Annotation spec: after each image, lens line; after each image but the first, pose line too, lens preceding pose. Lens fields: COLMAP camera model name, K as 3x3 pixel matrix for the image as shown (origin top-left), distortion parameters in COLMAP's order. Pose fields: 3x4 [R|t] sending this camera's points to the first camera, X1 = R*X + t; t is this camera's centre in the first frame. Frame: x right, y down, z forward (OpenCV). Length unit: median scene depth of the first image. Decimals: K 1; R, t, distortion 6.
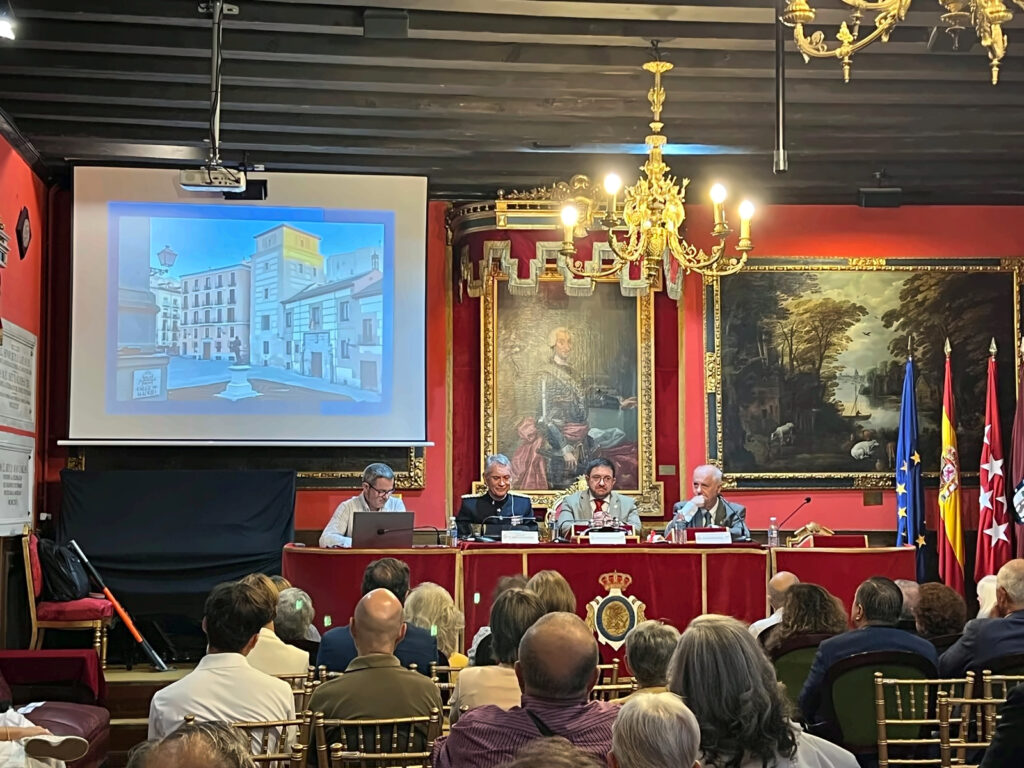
lens RADIAL K [[1555.3, 0, 514.3], [0, 1555.3, 397.7], [0, 0, 1]] dist [0.257715, -0.814163]
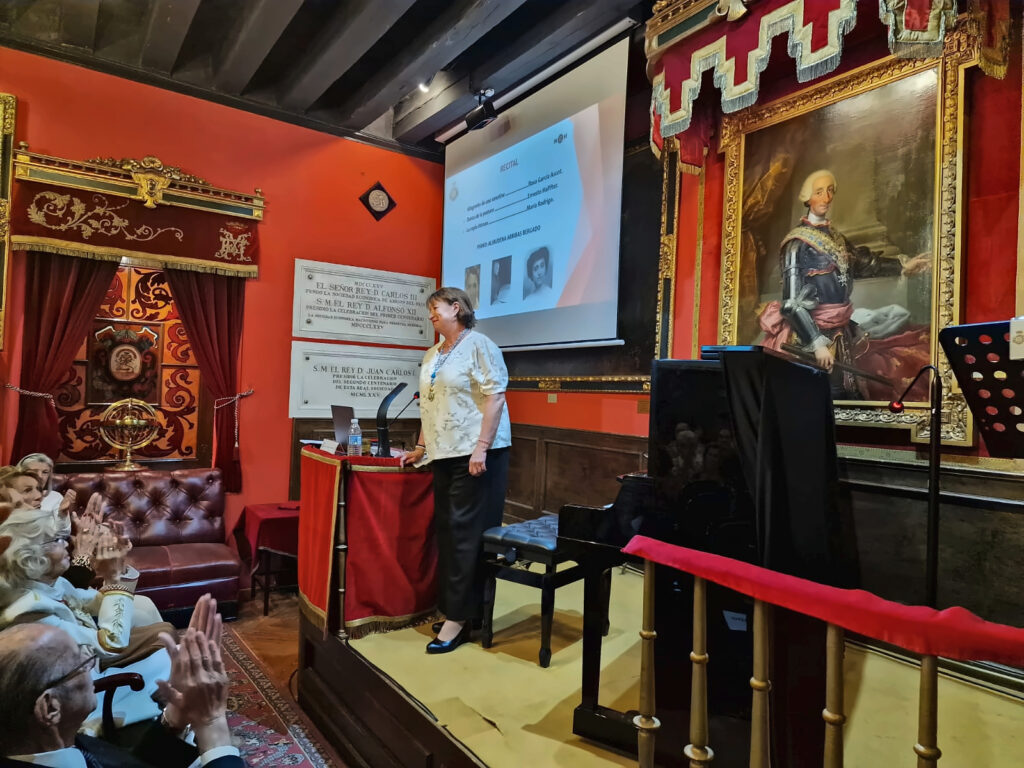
lens RADIAL K [[678.3, 0, 524.0], [0, 678.3, 380.8], [0, 0, 1]] dist [0.104134, -0.086783]
pose [[0.484437, -0.002594, -0.874822, 0.241183], [0.025799, 0.999603, 0.011322, 0.043348], [0.874445, -0.028055, 0.484312, 0.720750]]
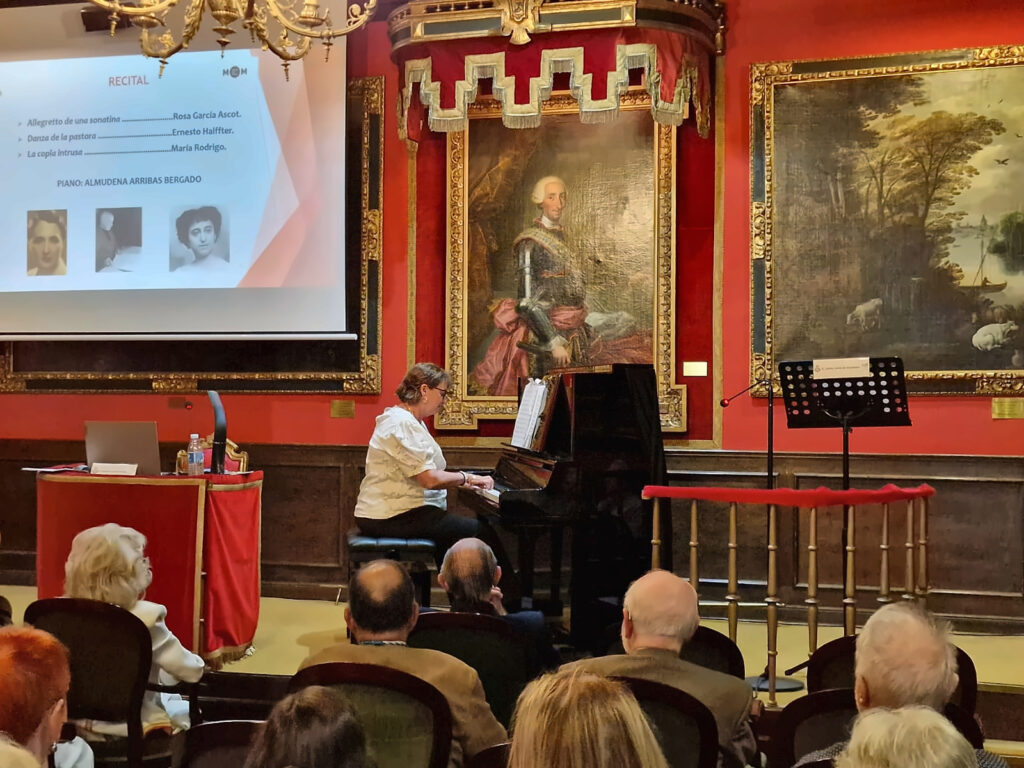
lens RADIAL K [[1433.8, 0, 498.5], [0, 1433.8, 386.6], [0, 0, 1]] dist [0.233689, -0.631085]
pose [[0.923381, 0.001365, -0.383881, 0.269421], [0.020808, 0.998346, 0.053601, 0.017027], [0.383319, -0.057482, 0.921825, 0.349132]]
